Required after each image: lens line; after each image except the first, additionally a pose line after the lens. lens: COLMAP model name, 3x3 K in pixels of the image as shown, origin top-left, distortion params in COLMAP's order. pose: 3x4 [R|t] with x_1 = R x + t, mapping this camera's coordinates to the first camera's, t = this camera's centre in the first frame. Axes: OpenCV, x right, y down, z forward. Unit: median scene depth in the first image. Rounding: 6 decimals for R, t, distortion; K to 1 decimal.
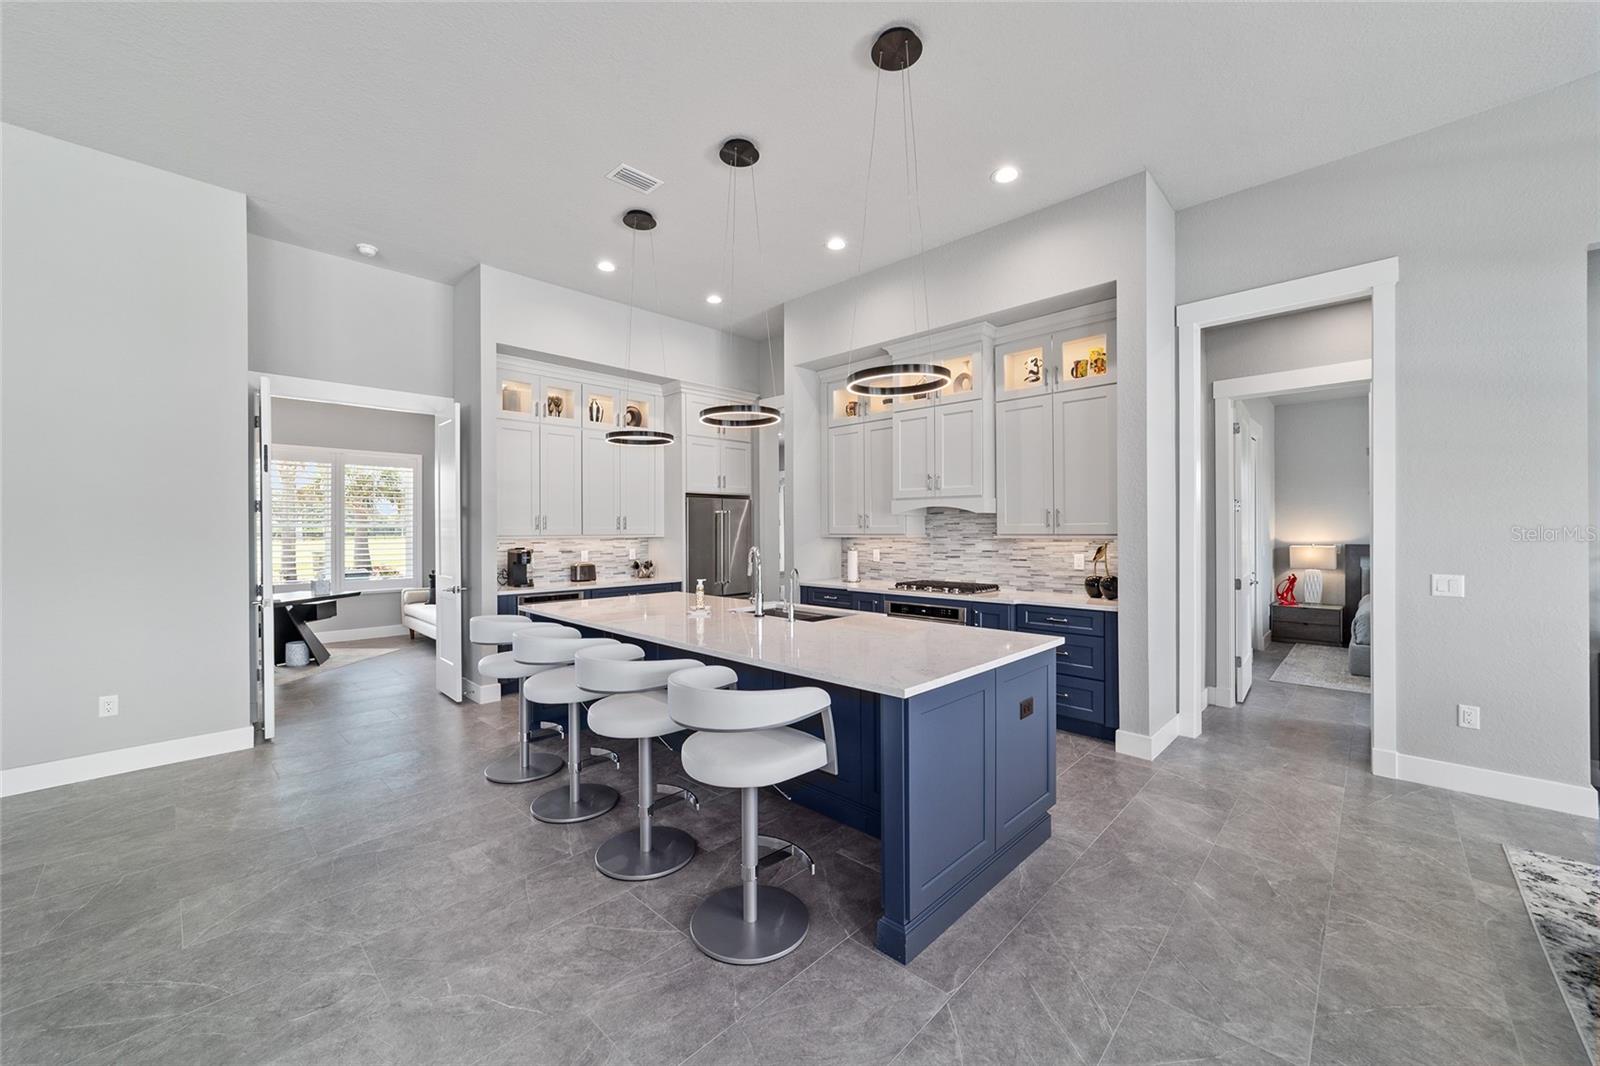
lens RADIAL K [[616.1, 0, 799.4], [0, 616.1, 529.5], [0, 0, 1]] dist [-0.017440, 0.008573]
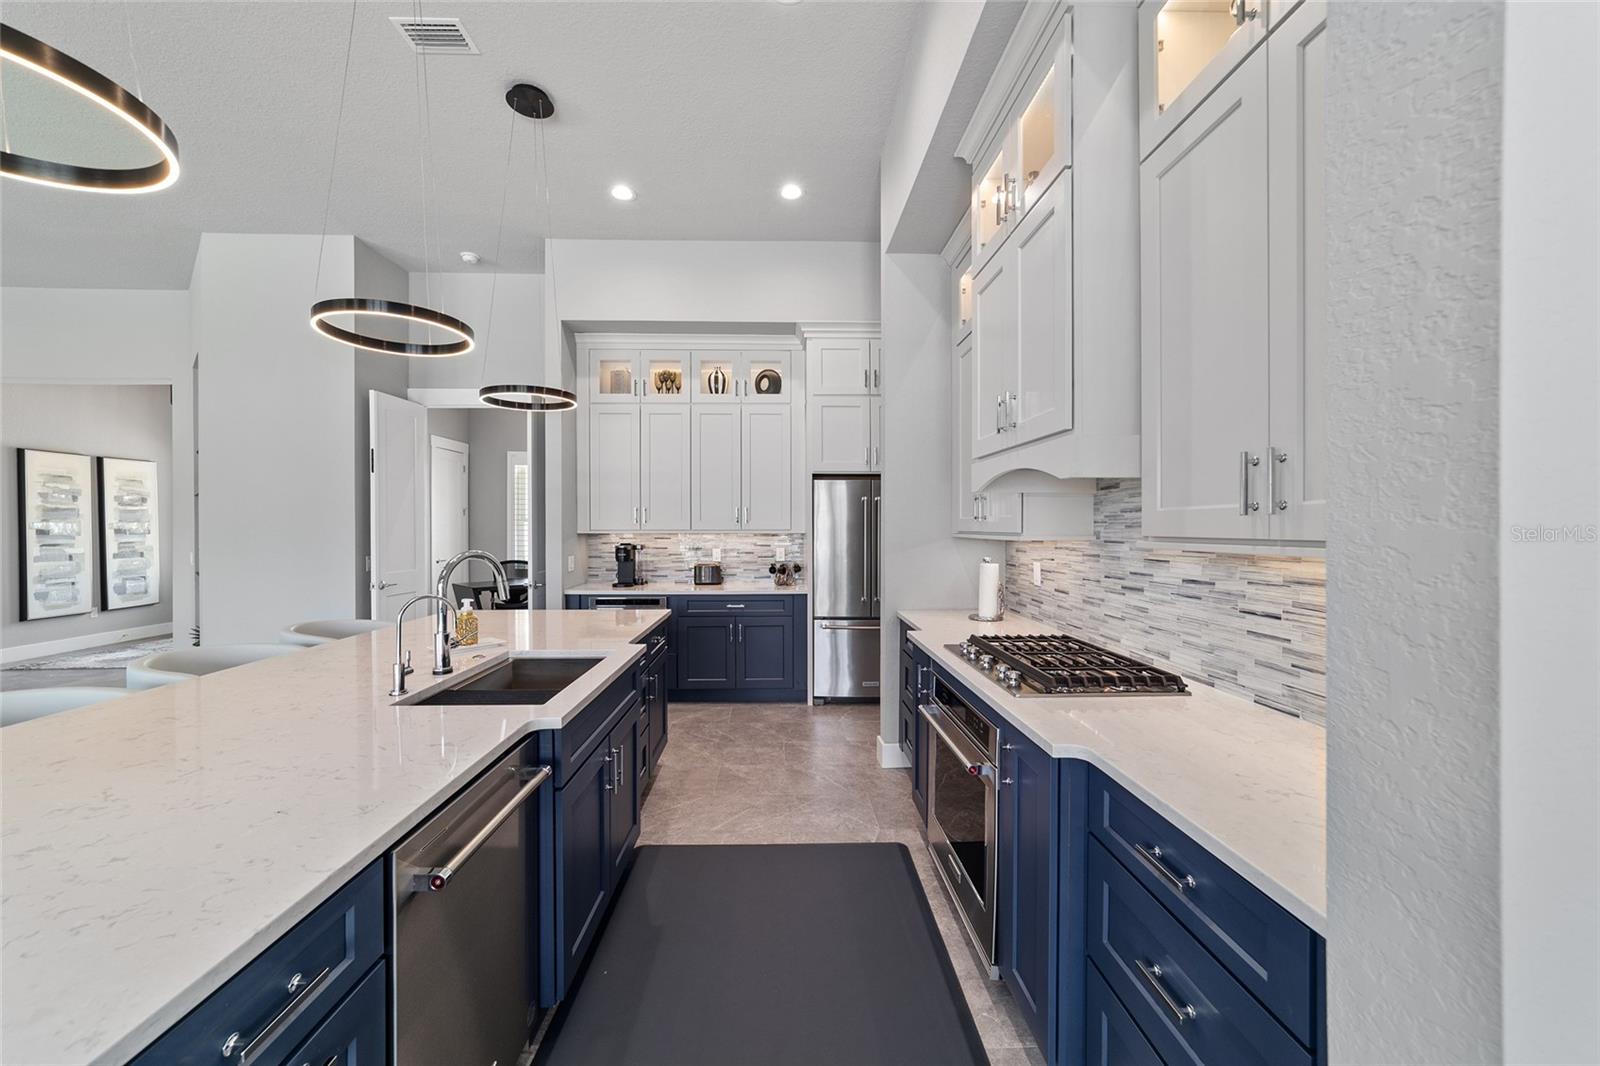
lens RADIAL K [[616.1, 0, 799.4], [0, 616.1, 529.5], [0, 0, 1]] dist [-0.017440, 0.008573]
pose [[0.720567, 0.007889, -0.693341, 0.401706], [-0.002403, 0.999958, 0.008881, 0.000694], [0.693381, -0.004733, 0.720555, 0.577380]]
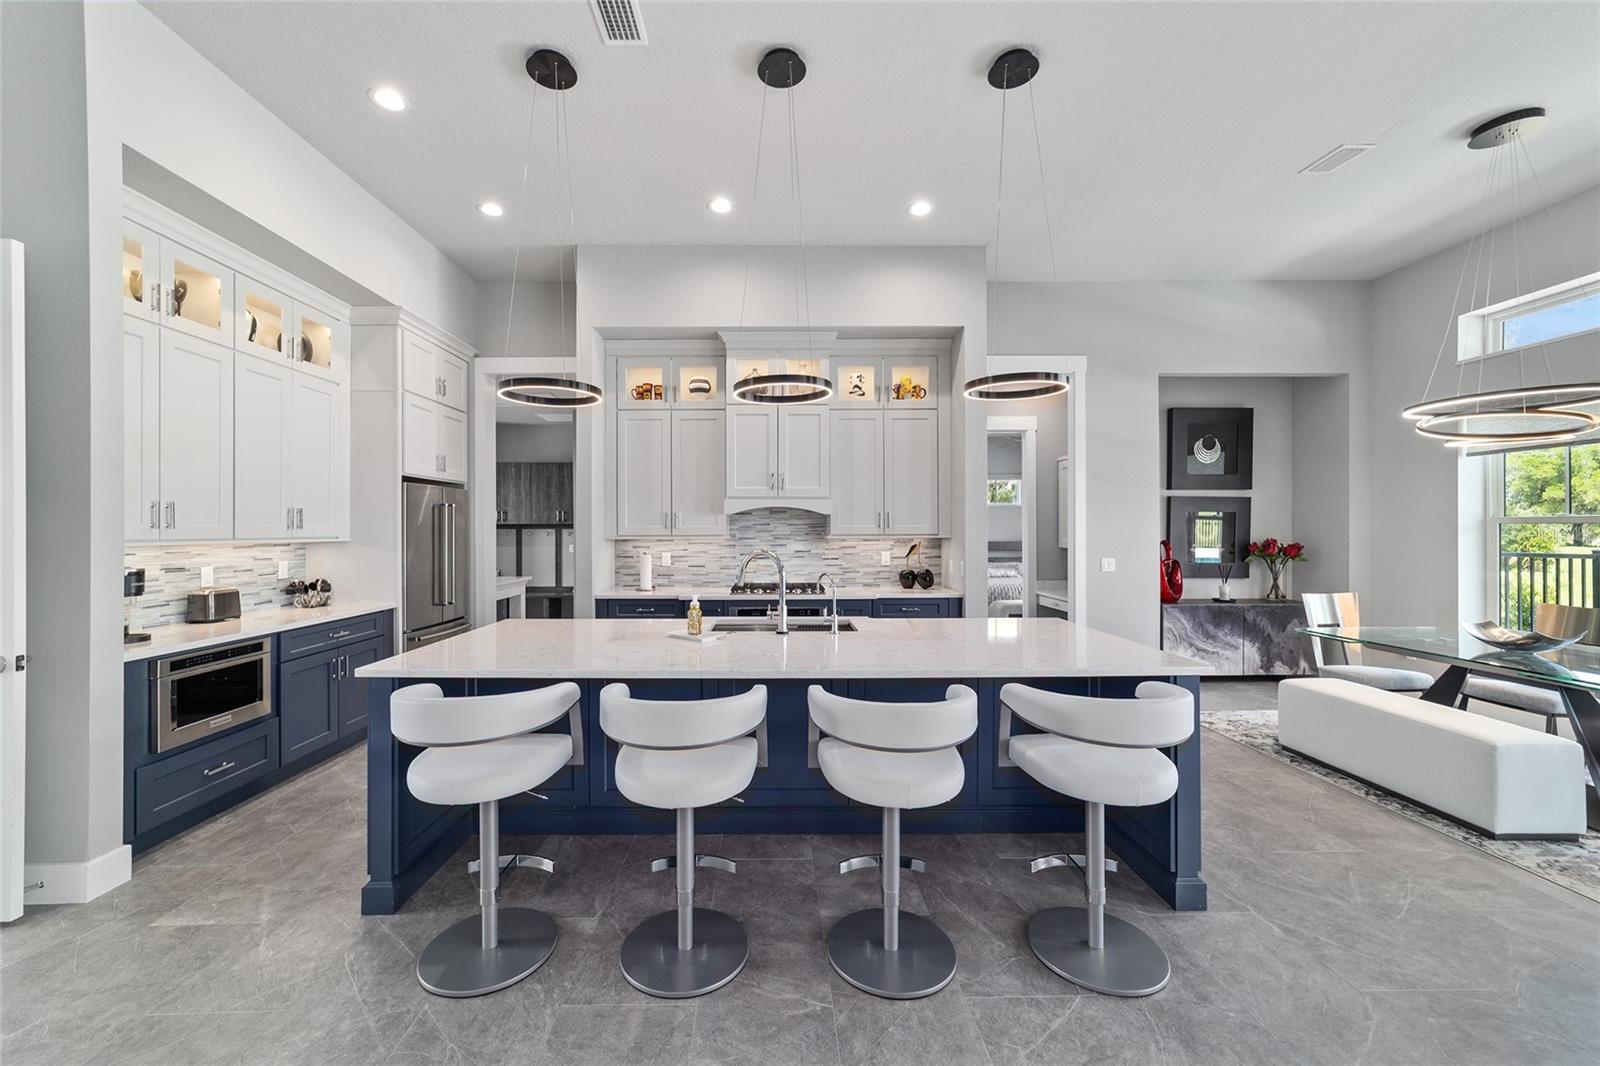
lens RADIAL K [[621.2, 0, 781.1], [0, 621.2, 530.5], [0, 0, 1]] dist [-0.018411, 0.008235]
pose [[0.711744, 0.002559, 0.702434, -0.461281], [-0.000393, 0.999995, -0.003245, 0.003667], [-0.702439, 0.002033, 0.711742, 0.285497]]
